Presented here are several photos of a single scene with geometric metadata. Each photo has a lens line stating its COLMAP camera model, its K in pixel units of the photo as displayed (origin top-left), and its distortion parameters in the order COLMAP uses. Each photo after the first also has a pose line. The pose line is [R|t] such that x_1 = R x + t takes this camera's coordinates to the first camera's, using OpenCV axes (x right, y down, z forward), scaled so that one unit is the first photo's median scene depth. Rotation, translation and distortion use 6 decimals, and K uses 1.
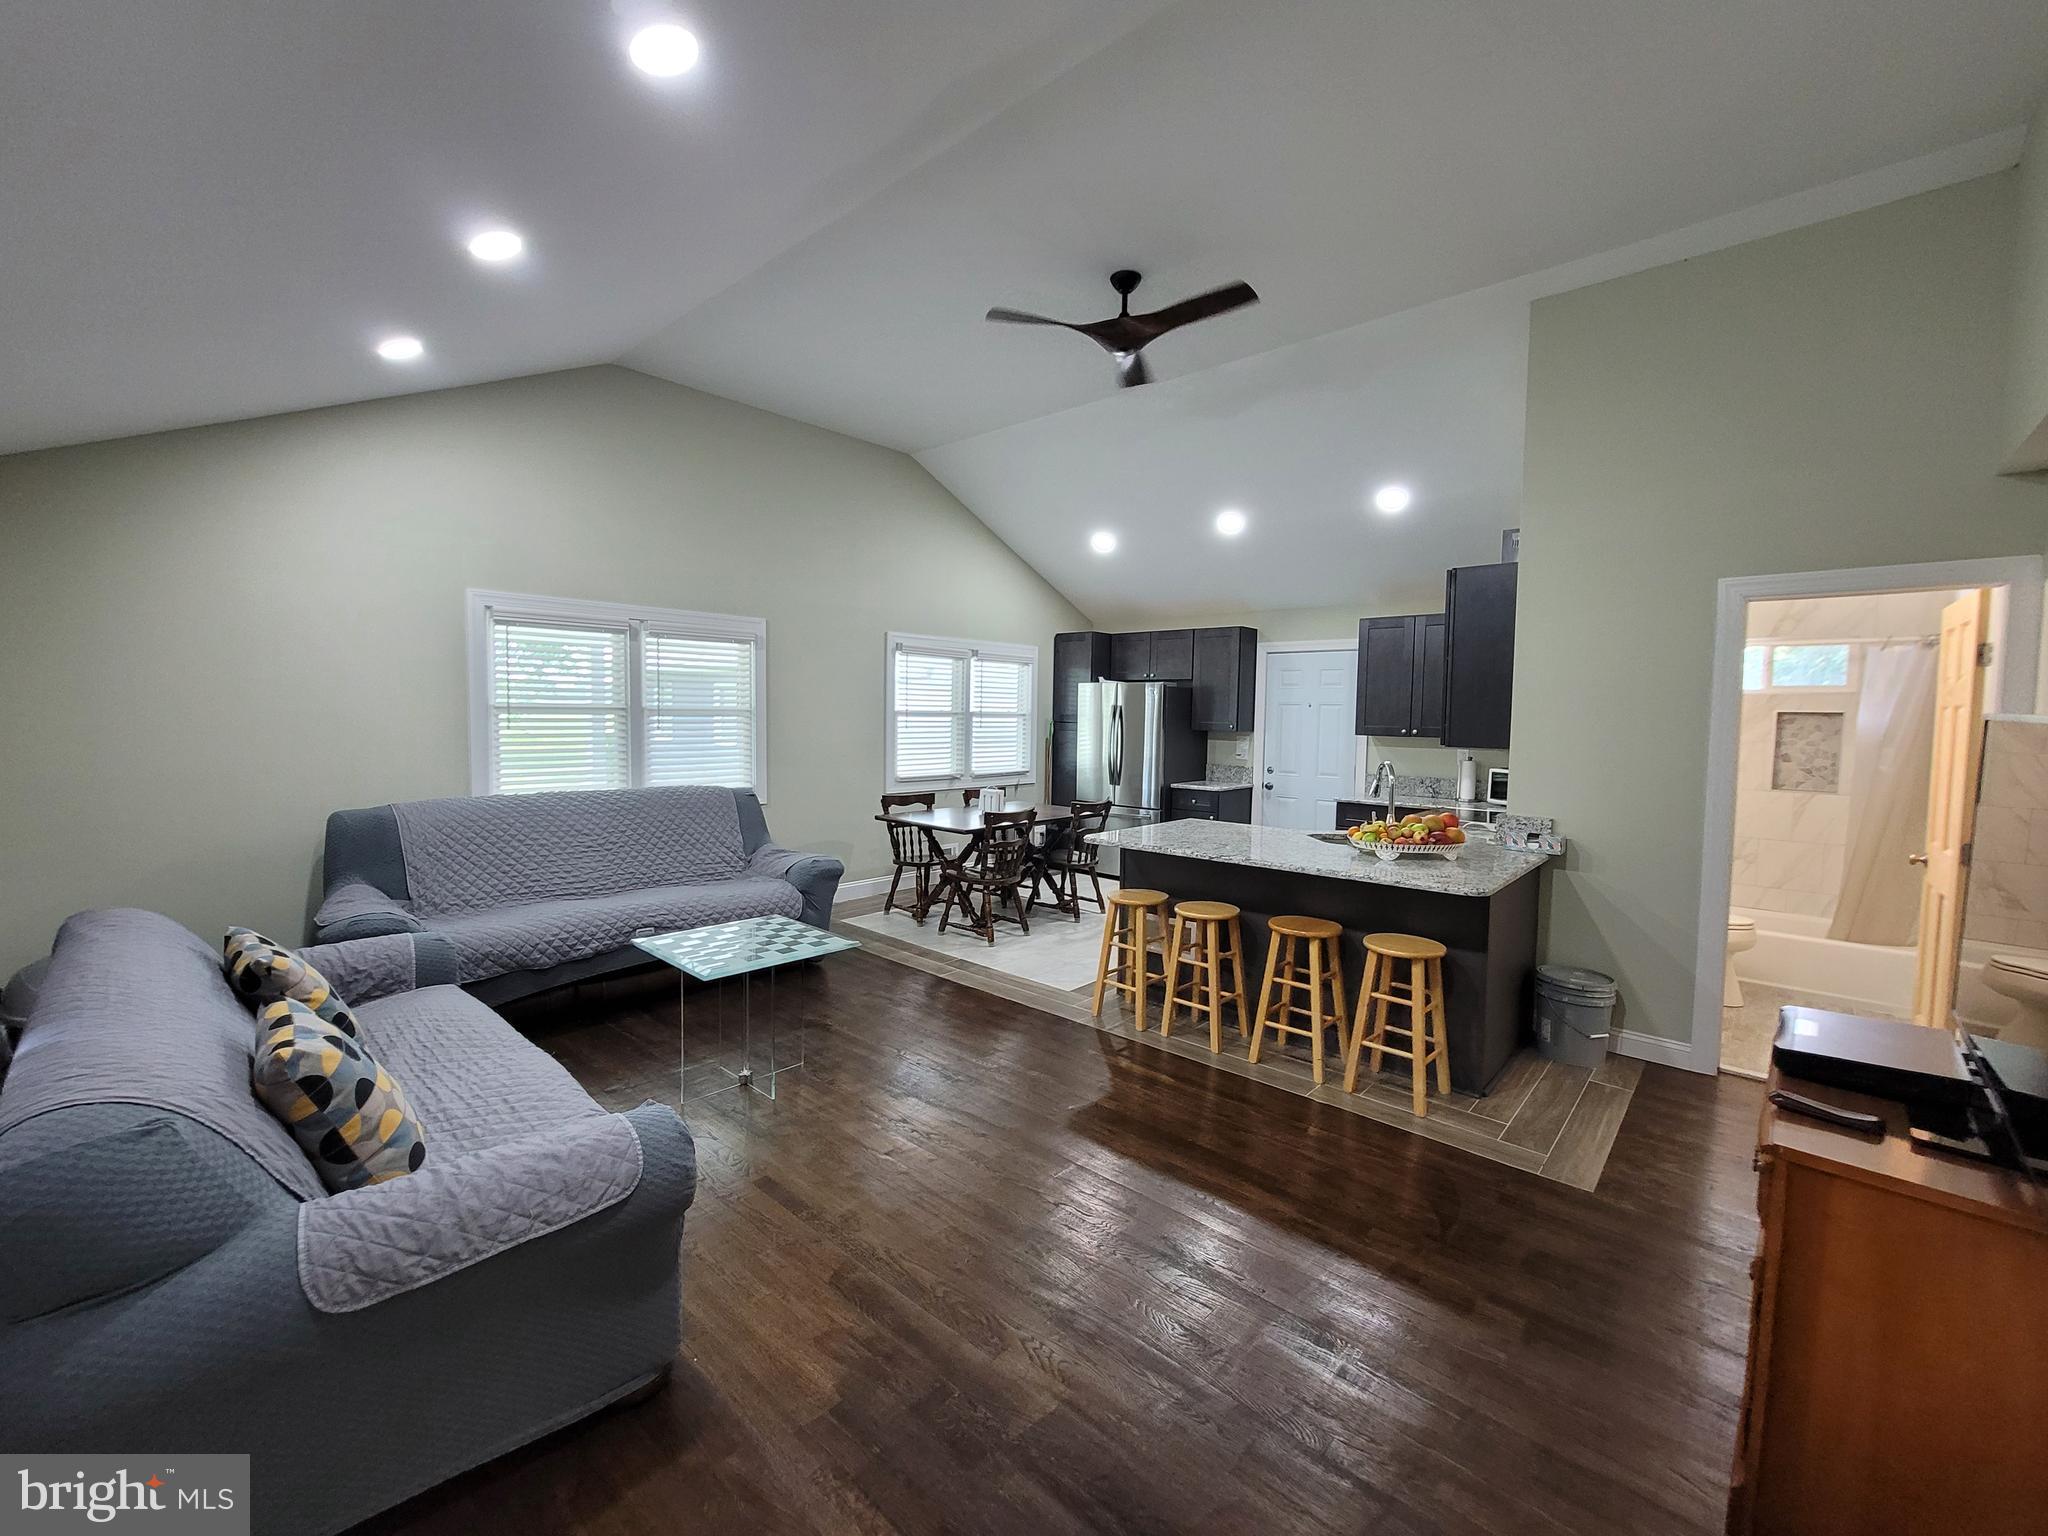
lens RADIAL K [[835.2, 0, 1024.9], [0, 835.2, 763.3], [0, 0, 1]] dist [-0.004208, 0.000583]
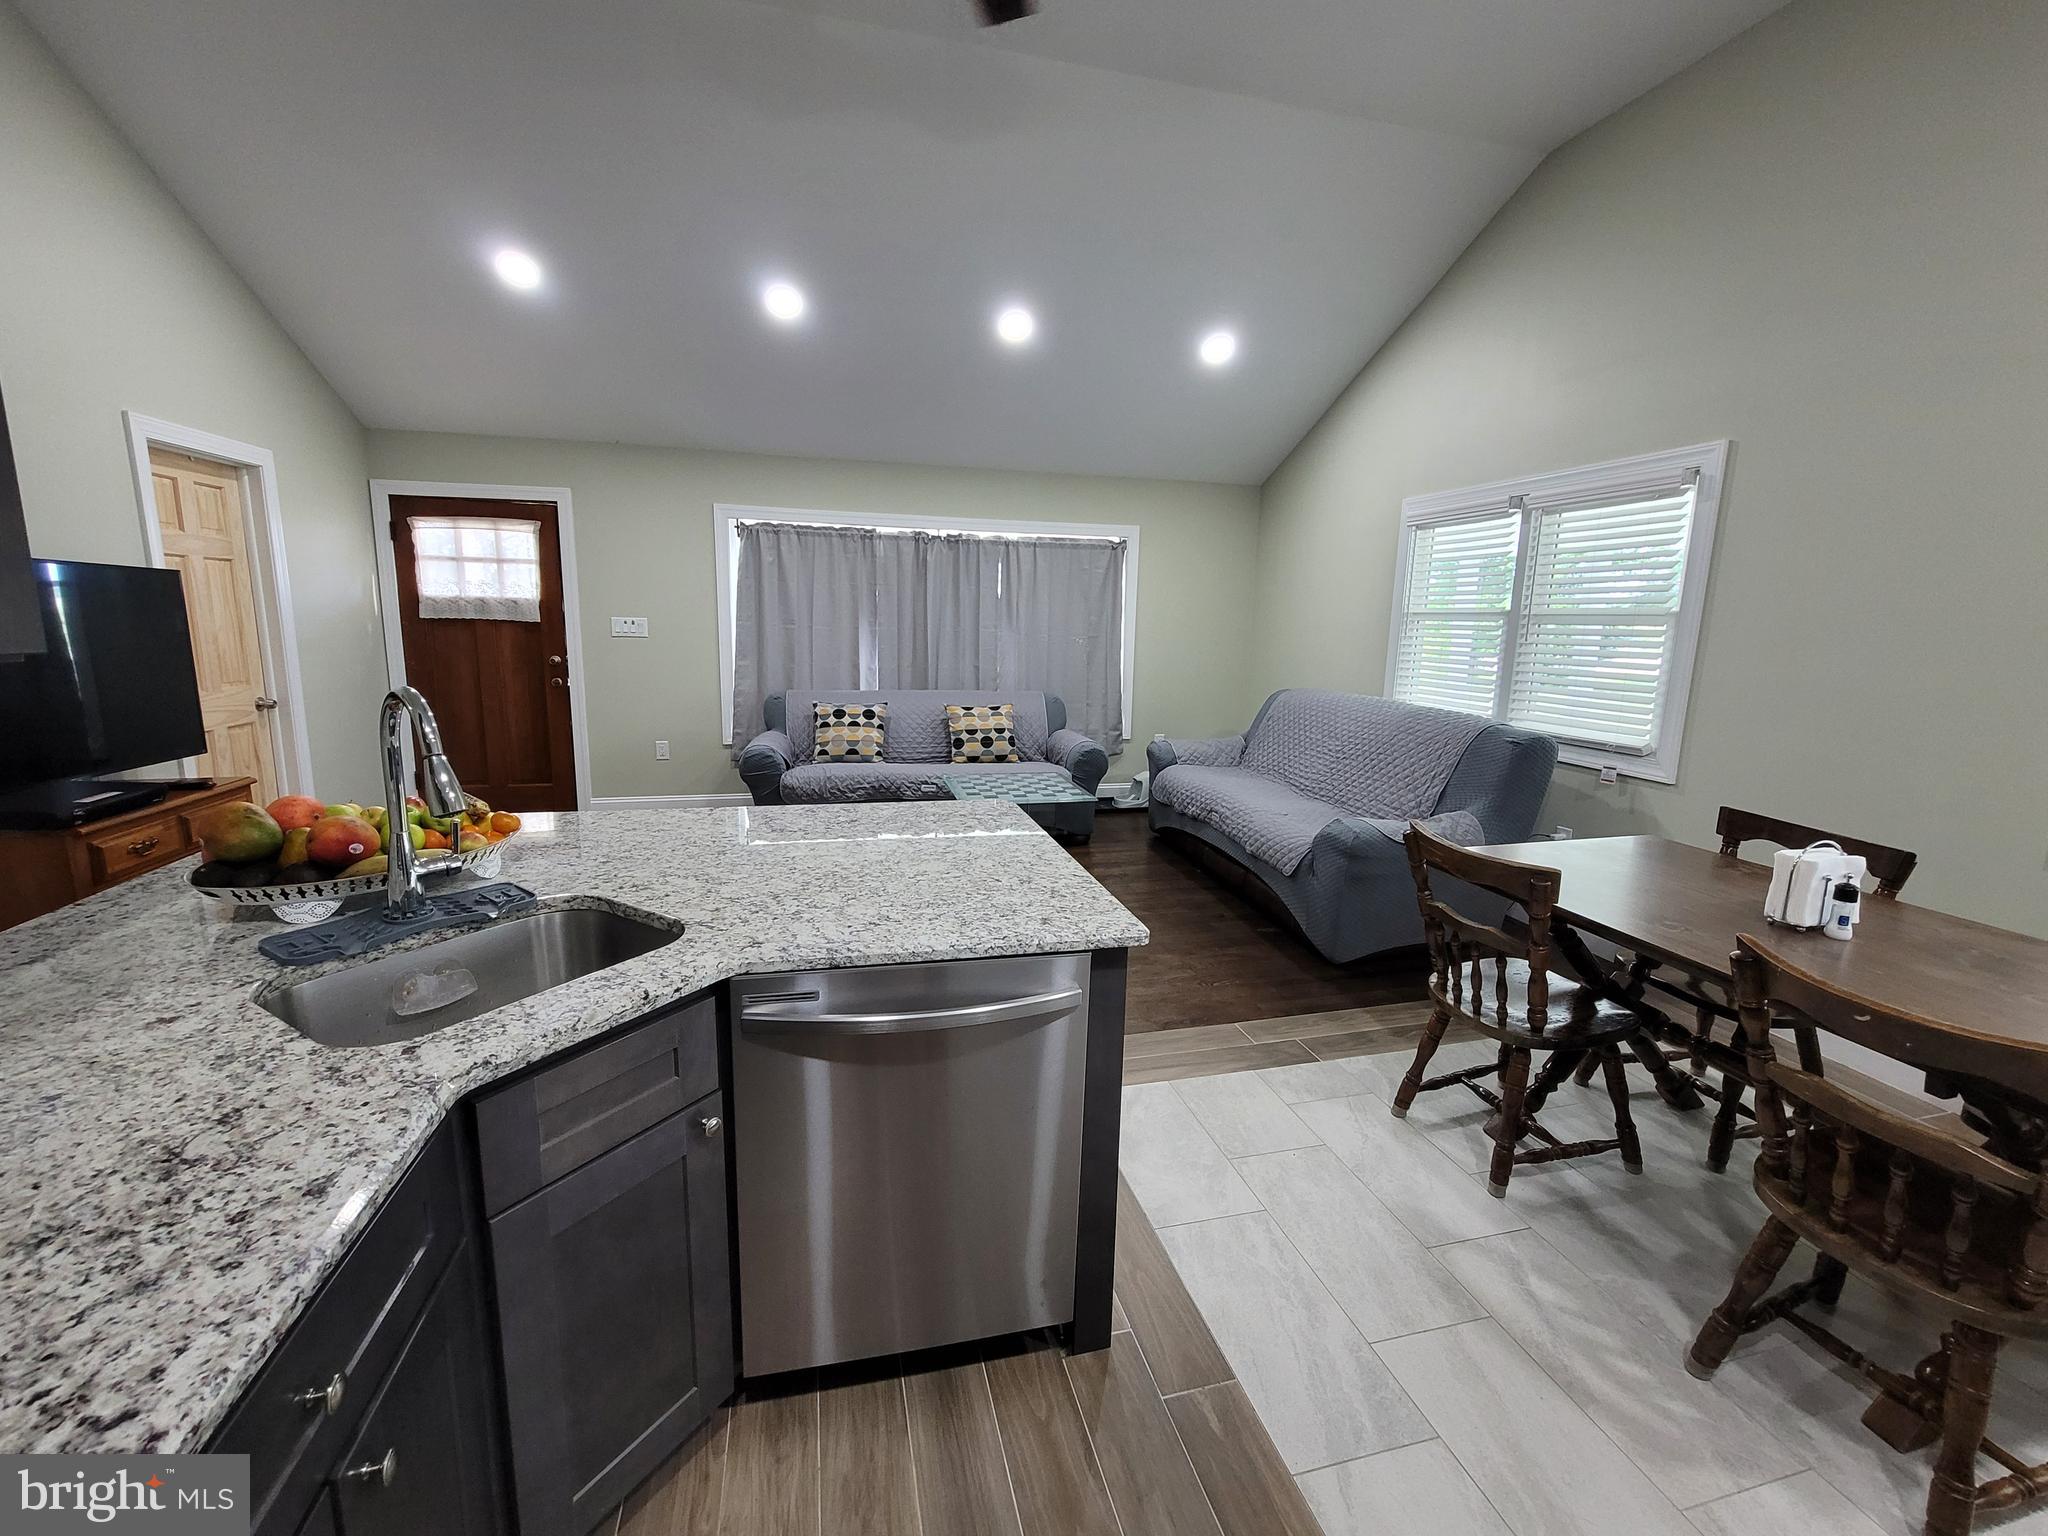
lens RADIAL K [[834.8, 0, 1022.4], [0, 834.8, 762.9], [0, 0, 1]] dist [-0.003789, 0.002455]
pose [[-0.556293, 0.117247, -0.822673, 0.483717], [-0.080661, 0.977703, 0.193885, -0.047600], [0.827062, 0.174214, -0.534432, 1.168846]]
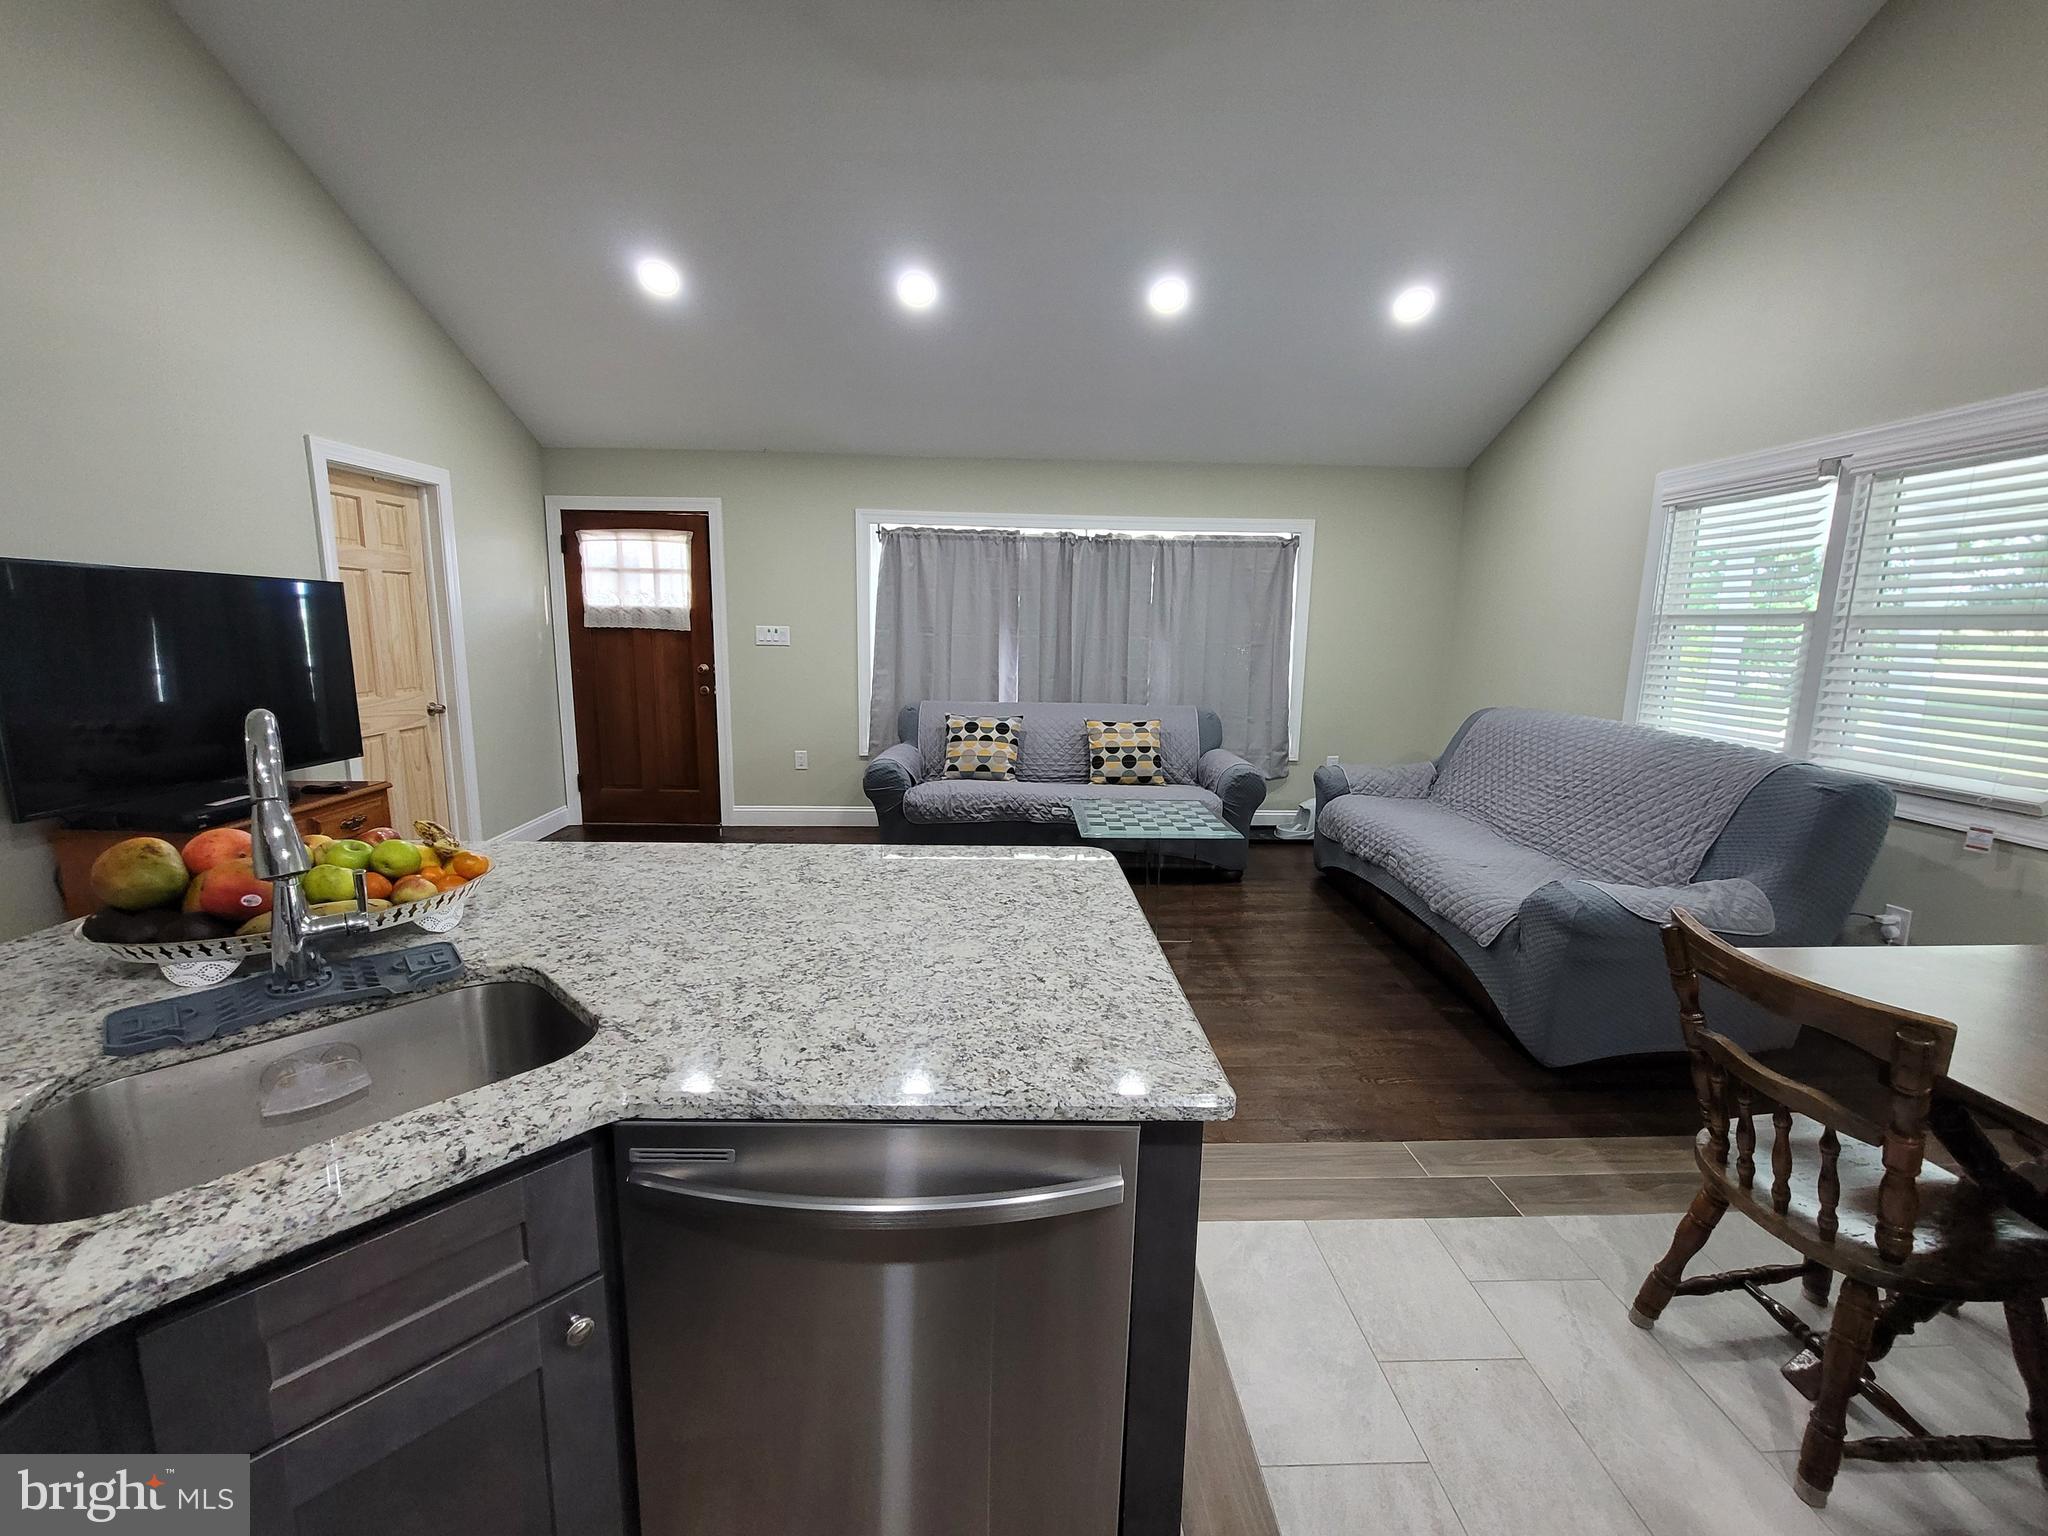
lens RADIAL K [[835.2, 0, 1024.9], [0, 835.2, 763.3], [0, 0, 1]] dist [-0.004208, 0.000583]
pose [[-0.715893, 0.090952, -0.692261, 0.377917], [-0.069602, 0.977245, 0.200372, -0.046337], [0.694732, 0.191627, -0.693272, 1.142042]]
